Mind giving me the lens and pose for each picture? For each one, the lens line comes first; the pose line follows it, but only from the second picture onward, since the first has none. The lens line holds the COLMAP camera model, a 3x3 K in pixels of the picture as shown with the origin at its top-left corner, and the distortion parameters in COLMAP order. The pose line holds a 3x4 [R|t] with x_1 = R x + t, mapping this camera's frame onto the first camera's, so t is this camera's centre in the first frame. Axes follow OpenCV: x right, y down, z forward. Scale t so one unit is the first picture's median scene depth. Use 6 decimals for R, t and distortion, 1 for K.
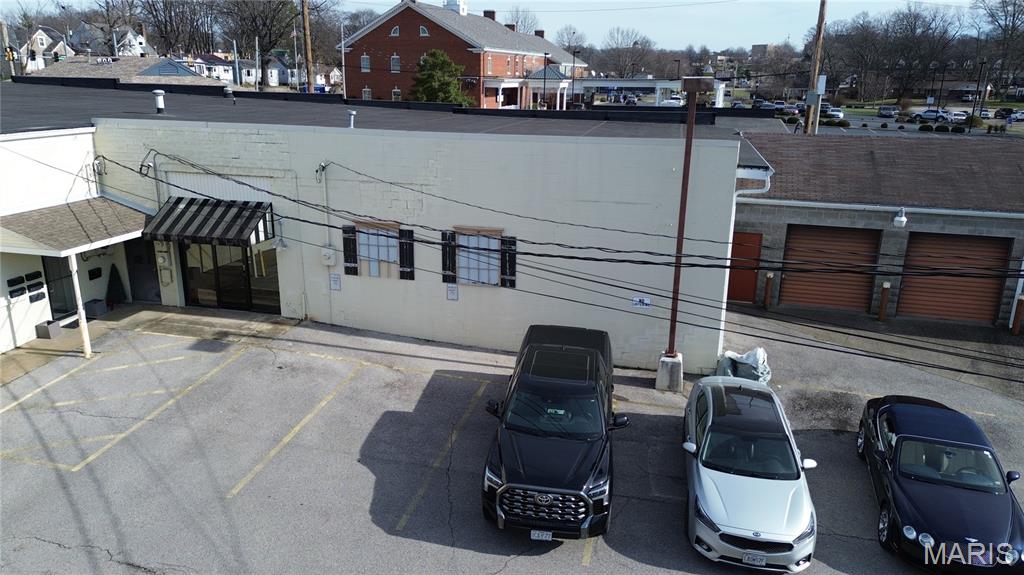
lens RADIAL K [[718.1, 0, 512.0], [0, 718.1, 287.5], [0, 0, 1]] dist [0.080982, -0.091505]
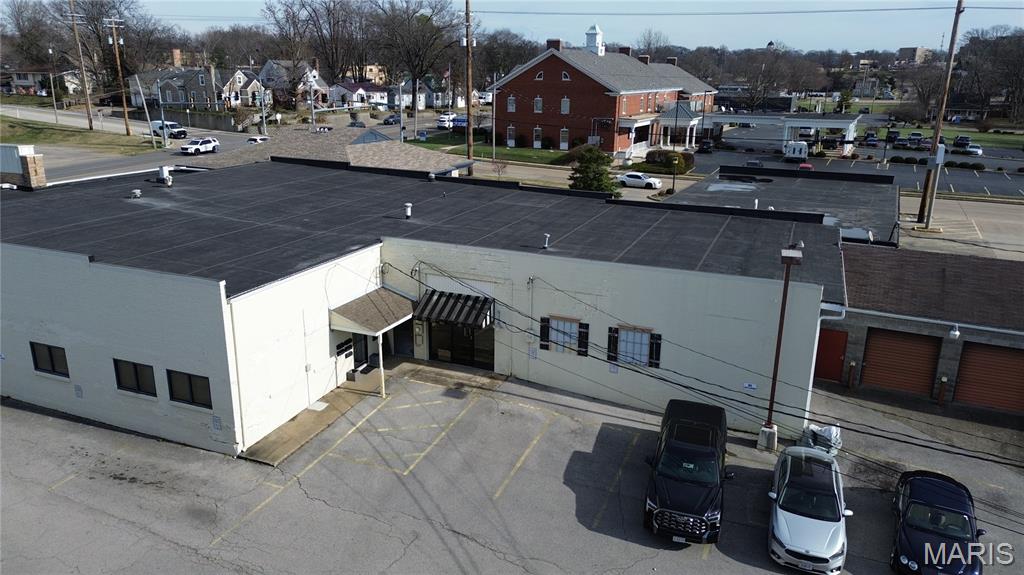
lens RADIAL K [[718.1, 0, 512.0], [0, 718.1, 287.5], [0, 0, 1]] dist [0.080982, -0.091505]
pose [[0.986343, 0.044195, -0.158662, -0.065053], [-0.044250, 0.999015, 0.003192, -0.156017], [0.158647, 0.003872, 0.987328, -0.490485]]
